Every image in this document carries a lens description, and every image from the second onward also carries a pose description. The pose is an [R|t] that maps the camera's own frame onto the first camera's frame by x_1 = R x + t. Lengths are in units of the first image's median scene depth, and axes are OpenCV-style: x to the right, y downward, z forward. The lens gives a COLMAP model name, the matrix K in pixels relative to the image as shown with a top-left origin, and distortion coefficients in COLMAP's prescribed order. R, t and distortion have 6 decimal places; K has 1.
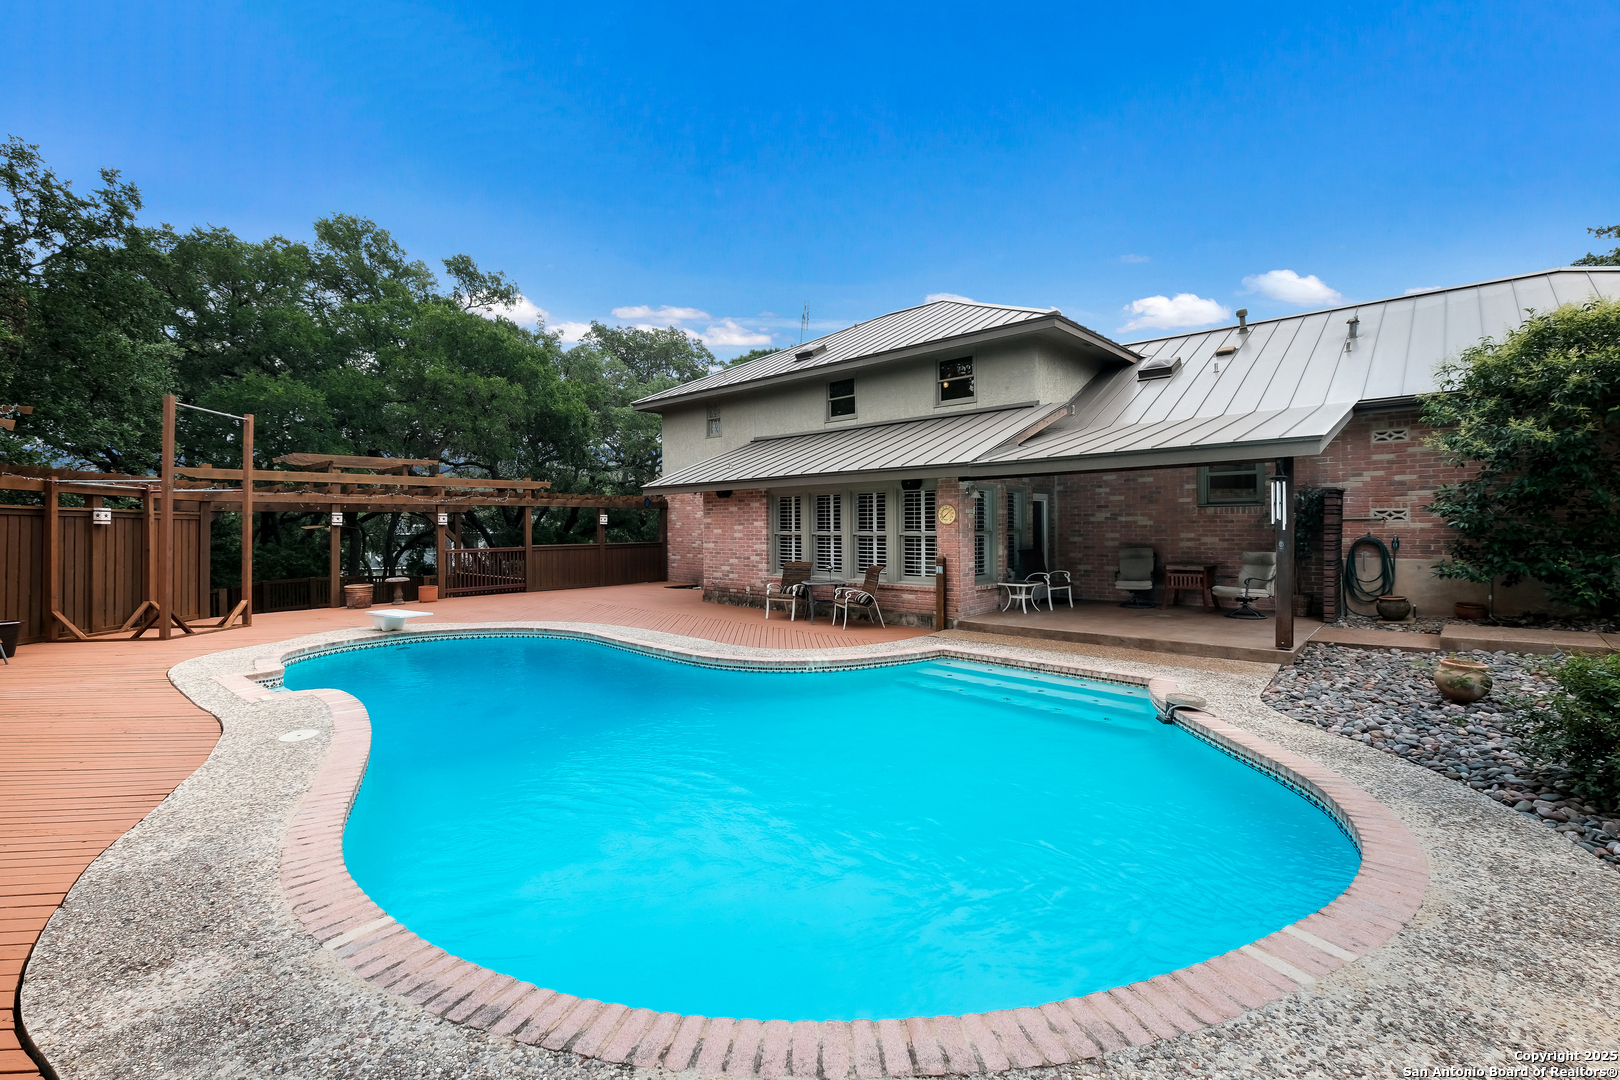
lens RADIAL K [[700.2, 0, 804.3], [0, 700.2, 525.7], [0, 0, 1]] dist [-0.006221, 0.001721]
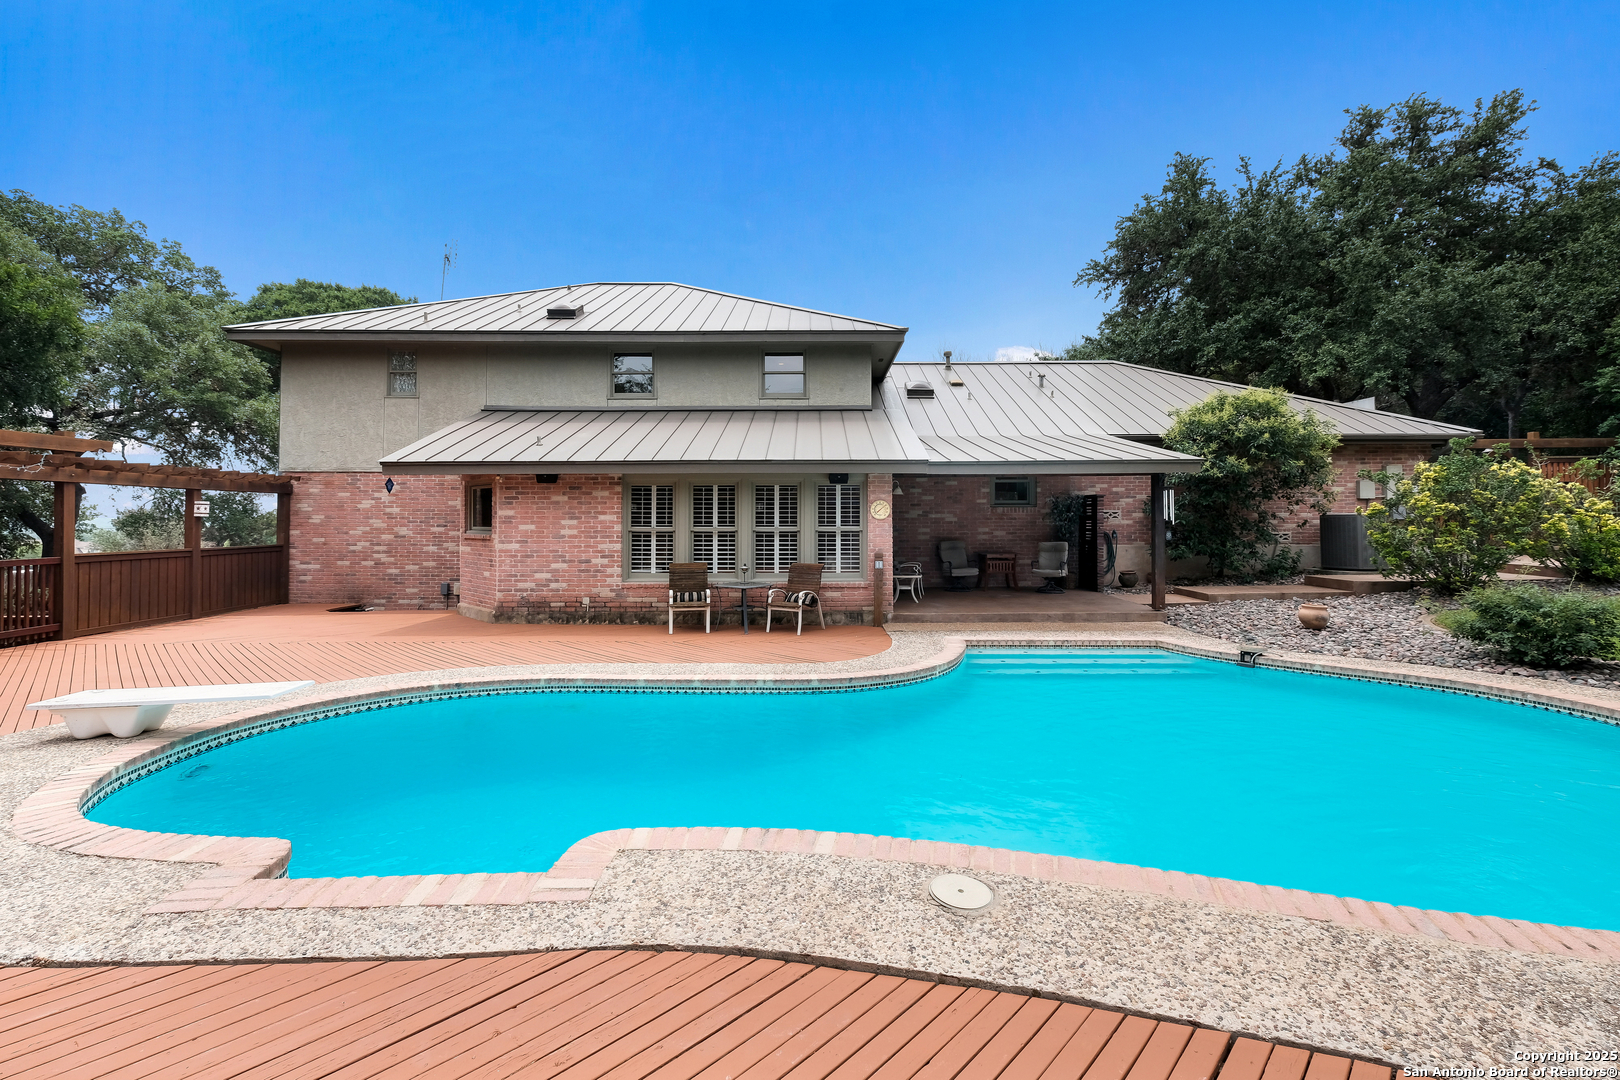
lens RADIAL K [[700.2, 0, 849.8], [0, 700.2, 511.6], [0, 0, 1]] dist [-0.006221, 0.001721]
pose [[0.732097, 0.013045, 0.681075, -0.434112], [-0.002781, 0.999866, -0.016162, 0.002355], [-0.681195, 0.009939, 0.732035, 0.240174]]
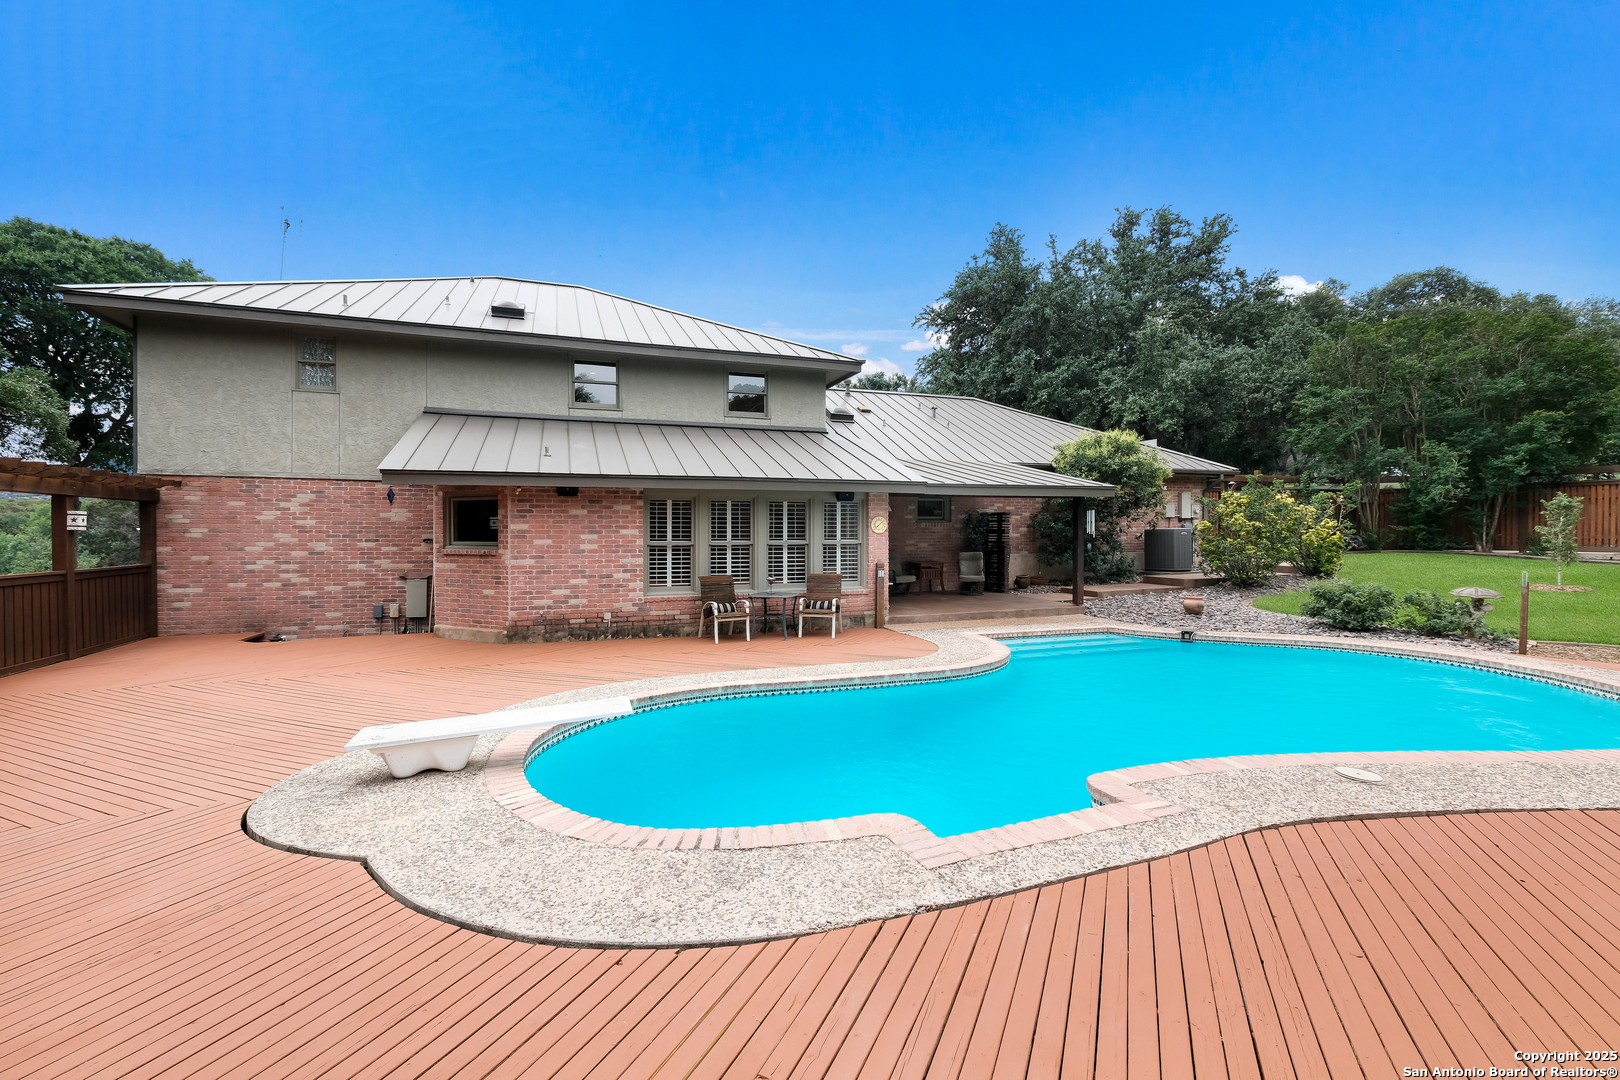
lens RADIAL K [[700.2, 0, 783.1], [0, 700.2, 542.6], [0, 0, 1]] dist [-0.006221, 0.001721]
pose [[0.463152, -0.007971, 0.886243, -0.733418], [-0.001136, 0.999953, 0.009587, 0.001463], [-0.886278, -0.005447, 0.463122, 0.509615]]
